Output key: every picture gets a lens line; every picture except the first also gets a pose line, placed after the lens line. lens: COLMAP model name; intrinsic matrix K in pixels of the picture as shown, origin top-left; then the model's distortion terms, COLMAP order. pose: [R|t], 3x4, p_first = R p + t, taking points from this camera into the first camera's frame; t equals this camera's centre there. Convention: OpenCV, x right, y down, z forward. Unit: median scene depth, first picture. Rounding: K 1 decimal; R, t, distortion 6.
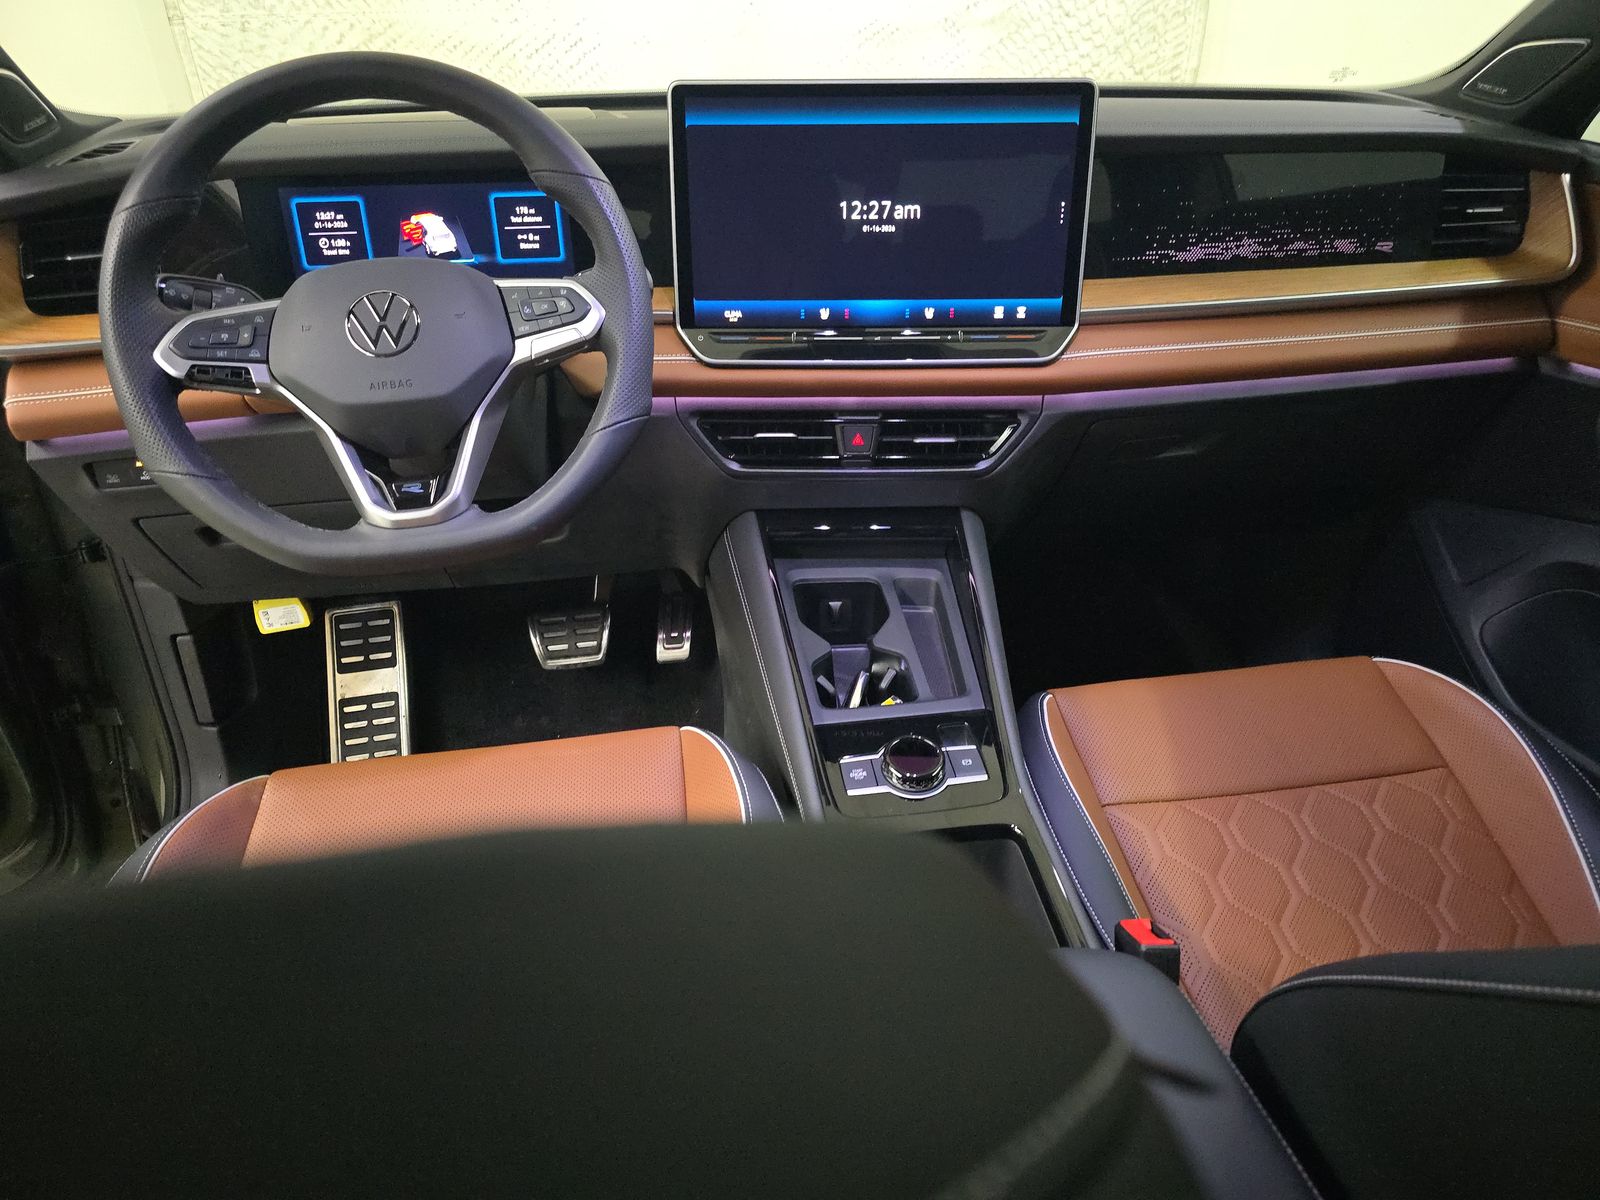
lens RADIAL K [[1078.6, 0, 811.4], [0, 1078.6, 604.5], [0, 0, 1]] dist [0.025373, -0.021350]
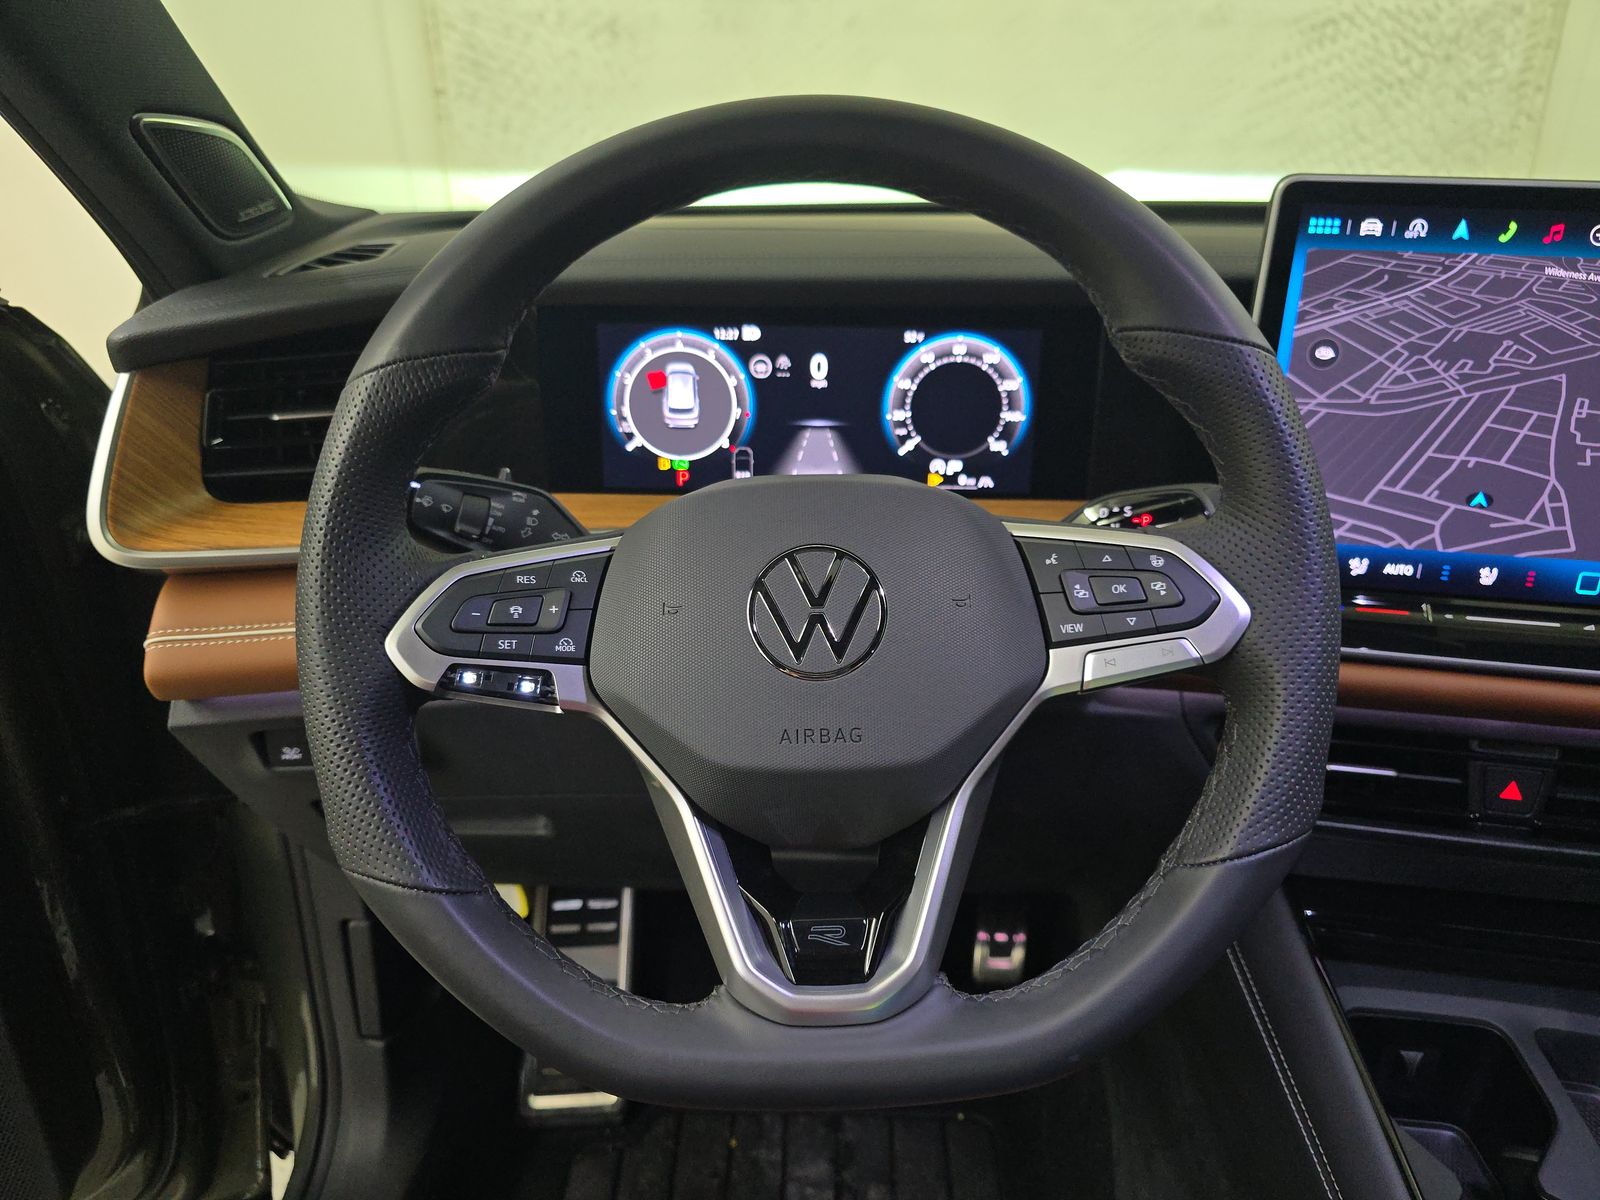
lens RADIAL K [[1078.6, 0, 790.7], [0, 1078.6, 595.2], [0, 0, 1]] dist [0.025373, -0.021350]
pose [[0.984570, 0.085035, -0.152941, -0.318052], [-0.100003, 0.990632, -0.092990, -0.210142], [0.143601, 0.106849, 0.983851, 0.486891]]
